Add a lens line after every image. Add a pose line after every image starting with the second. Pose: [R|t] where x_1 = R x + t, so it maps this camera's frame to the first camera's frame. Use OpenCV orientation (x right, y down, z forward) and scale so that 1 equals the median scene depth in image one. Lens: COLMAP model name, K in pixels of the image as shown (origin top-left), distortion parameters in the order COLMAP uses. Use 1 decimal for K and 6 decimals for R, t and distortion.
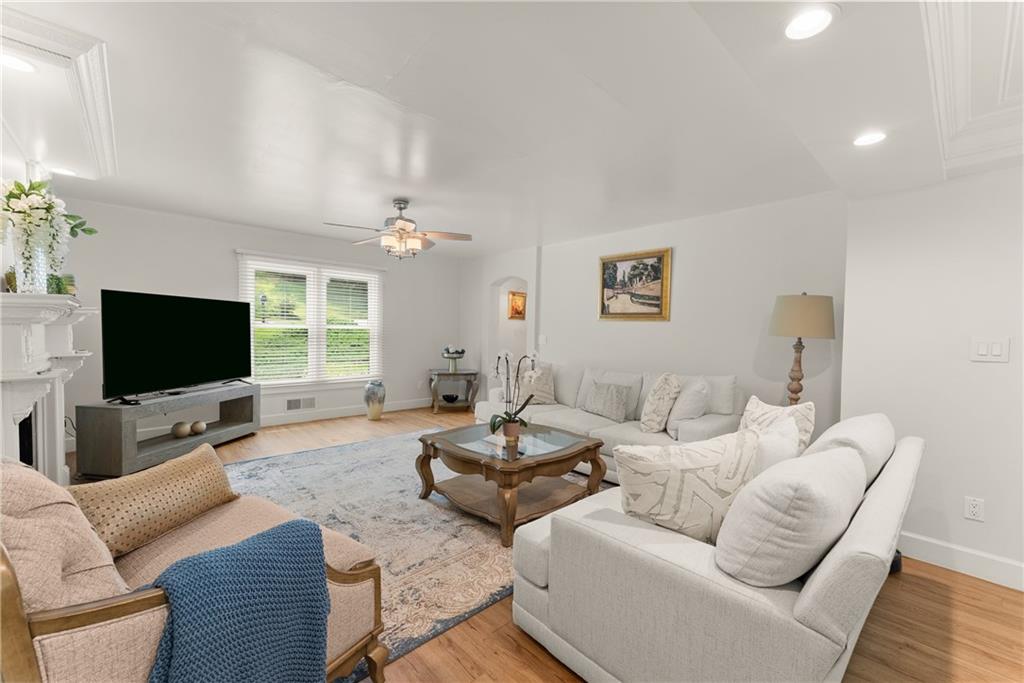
lens RADIAL K [[410.0, 0, 508.6], [0, 410.0, 346.0], [0, 0, 1]] dist [0.000469, 0.000014]
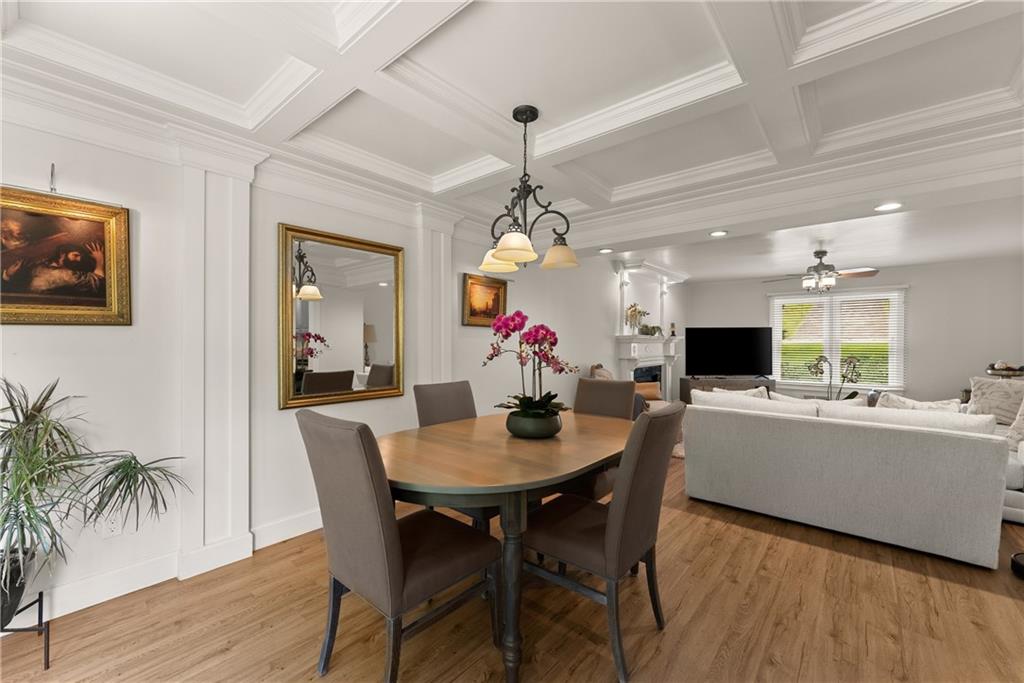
lens RADIAL K [[415.0, 0, 508.7], [0, 415.0, 346.5], [0, 0, 1]] dist [0.000605, 0.000343]
pose [[0.124079, -0.005572, -0.992257, 0.810435], [-0.033867, 0.999378, -0.009847, 0.016229], [0.991694, 0.034826, 0.123813, -0.183232]]
